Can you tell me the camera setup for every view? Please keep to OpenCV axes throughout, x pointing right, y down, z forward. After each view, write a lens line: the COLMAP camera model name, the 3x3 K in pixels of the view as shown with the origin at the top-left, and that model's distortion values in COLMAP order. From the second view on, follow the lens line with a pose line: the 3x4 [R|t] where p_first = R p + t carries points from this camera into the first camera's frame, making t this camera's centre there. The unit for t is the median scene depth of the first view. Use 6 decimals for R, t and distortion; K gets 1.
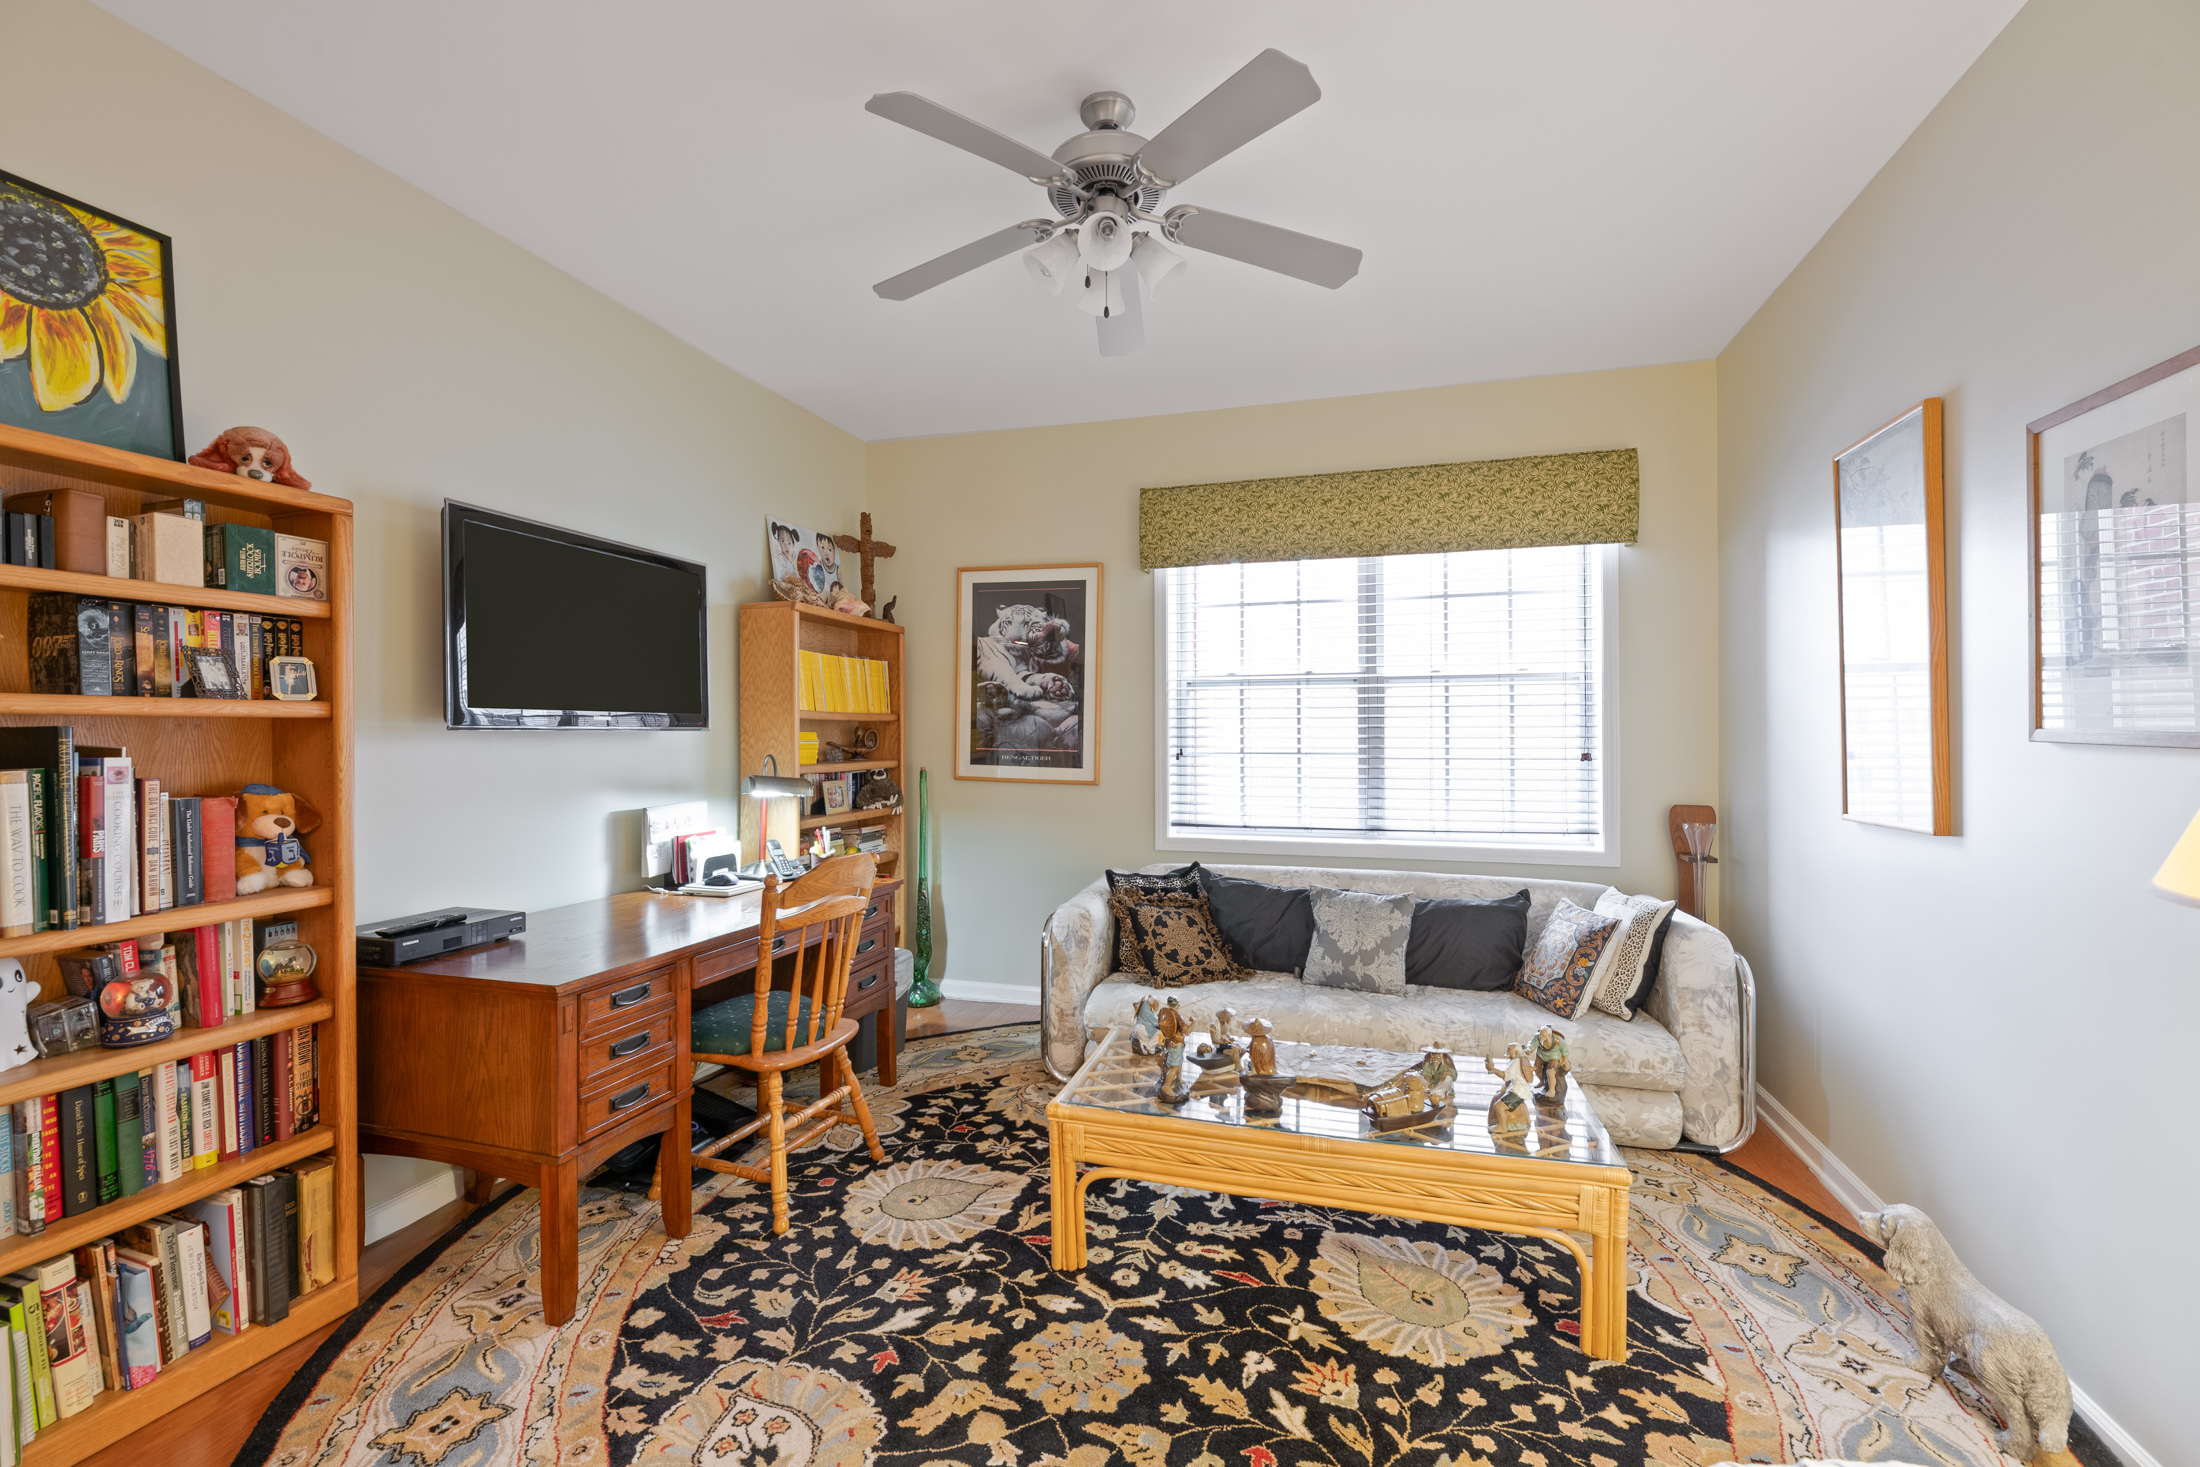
lens RADIAL K [[932.8, 0, 1093.9], [0, 932.8, 748.9], [0, 0, 1]] dist [-0.005004, -0.000119]
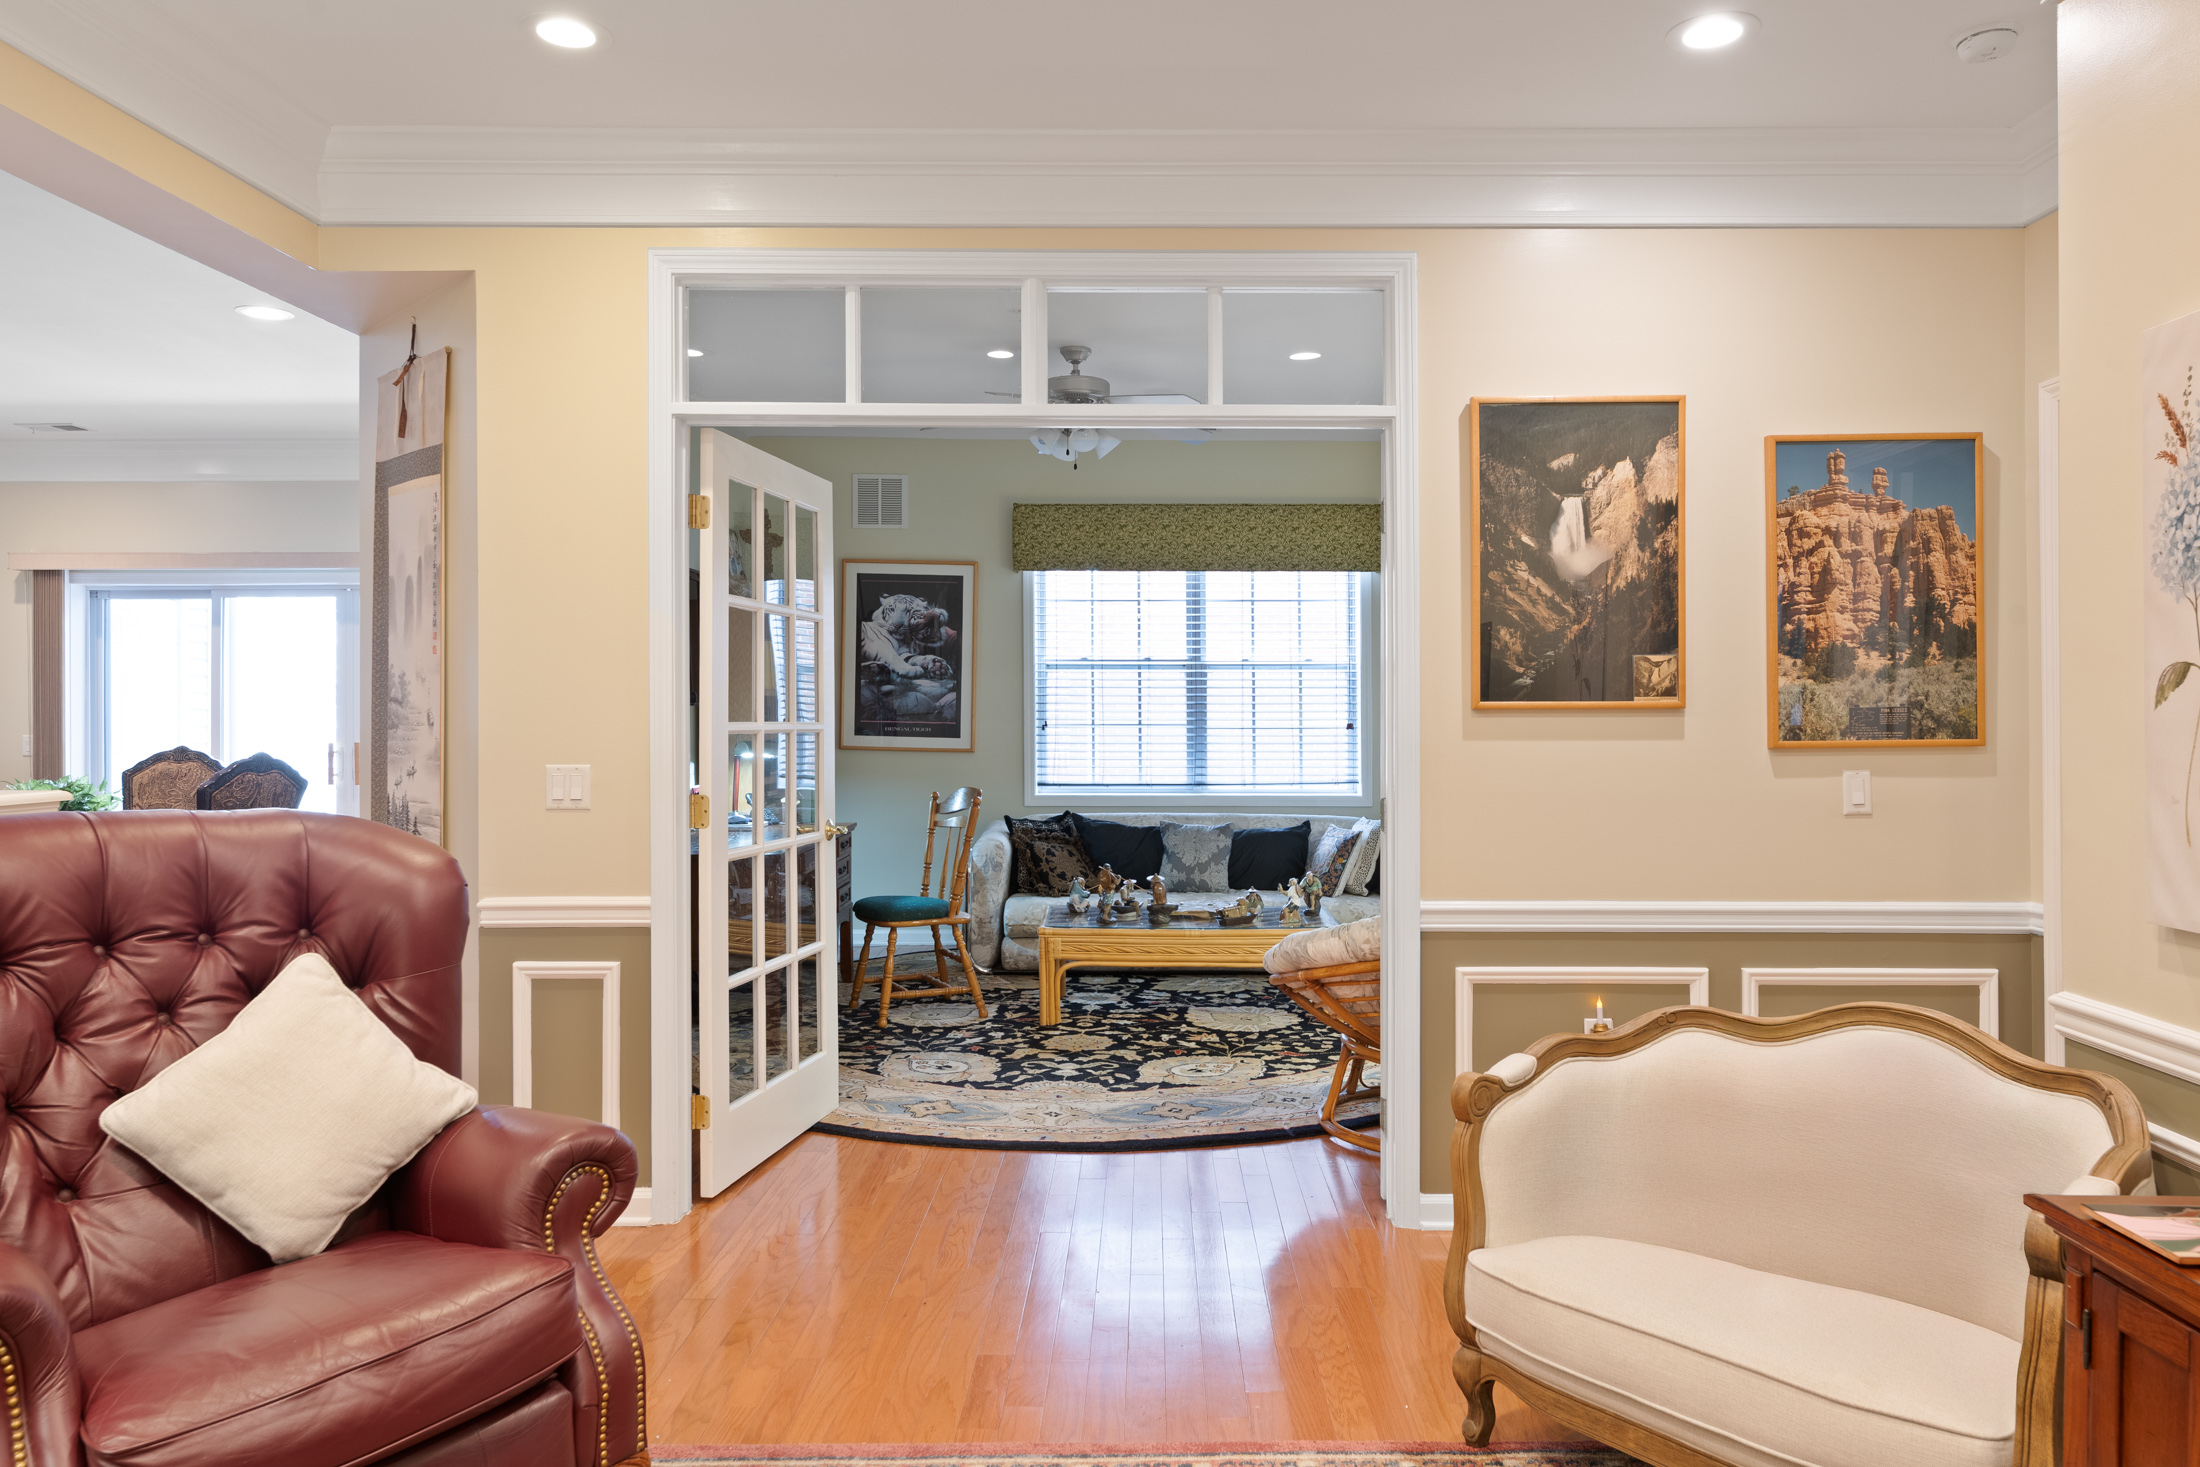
lens RADIAL K [[1523.6, 0, 1100.6], [0, 1523.6, 714.6], [0, 0, 1]] dist [0.005575, 0.000028]
pose [[0.962812, 0.001467, 0.270170, -0.387013], [0.000378, 0.999977, -0.006777, 0.005497], [-0.270174, 0.006627, 0.962789, -0.954326]]
